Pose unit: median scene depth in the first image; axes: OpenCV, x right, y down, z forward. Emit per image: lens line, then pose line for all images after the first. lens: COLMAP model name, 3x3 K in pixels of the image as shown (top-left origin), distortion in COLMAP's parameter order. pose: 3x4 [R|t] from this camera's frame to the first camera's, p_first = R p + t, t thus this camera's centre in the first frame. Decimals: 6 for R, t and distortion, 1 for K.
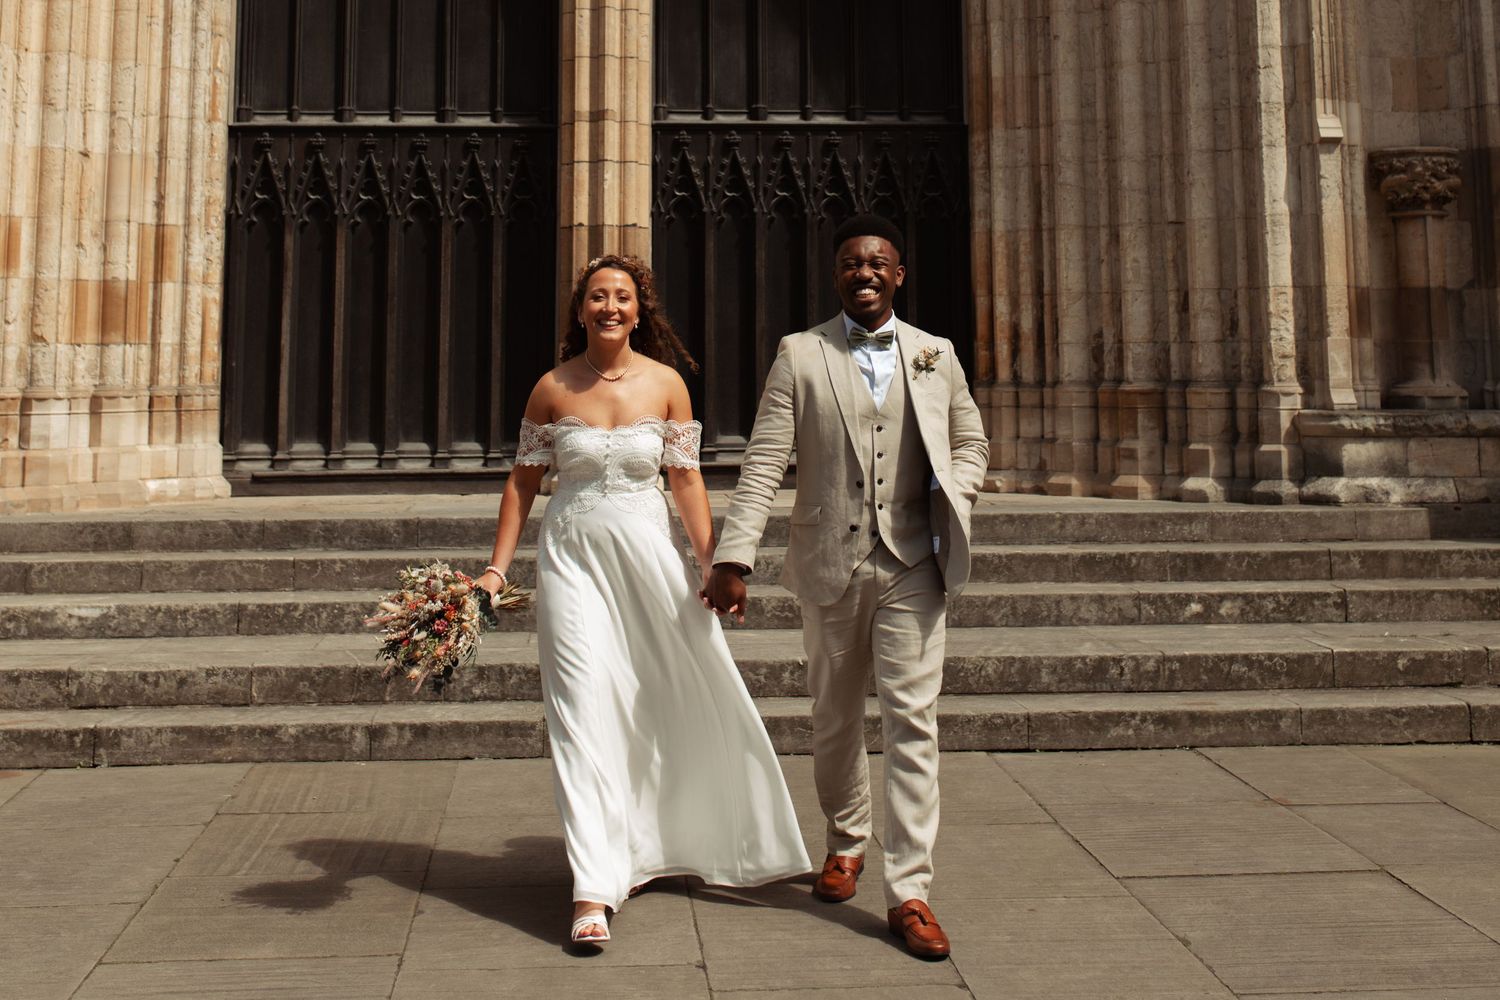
lens RADIAL K [[1818.6, 0, 745.0], [0, 1818.6, 428.7], [0, 0, 1]] dist [-0.003064, -0.020831]
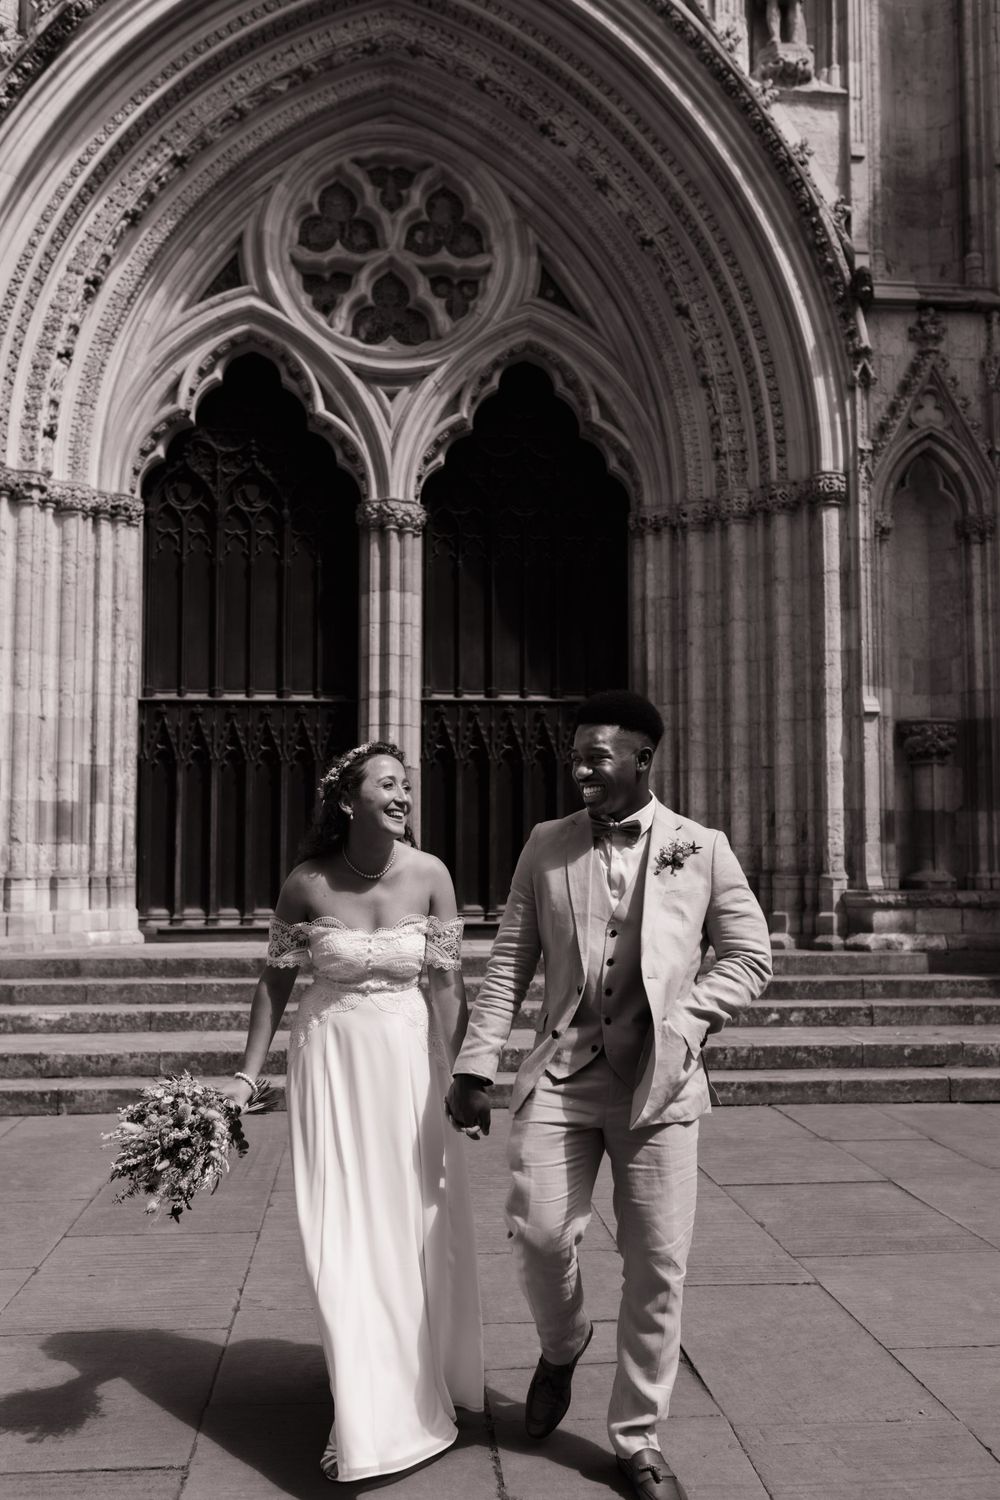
lens RADIAL K [[1818.6, 0, 500.0], [0, 1818.6, 750.0], [0, 0, 1]] dist [-0.003064, -0.020831]
pose [[0.999951, 0.005099, 0.008538, 0.001549], [-0.004029, 0.992648, -0.120972, 0.057931], [-0.009092, 0.120931, 0.992619, -0.515812]]
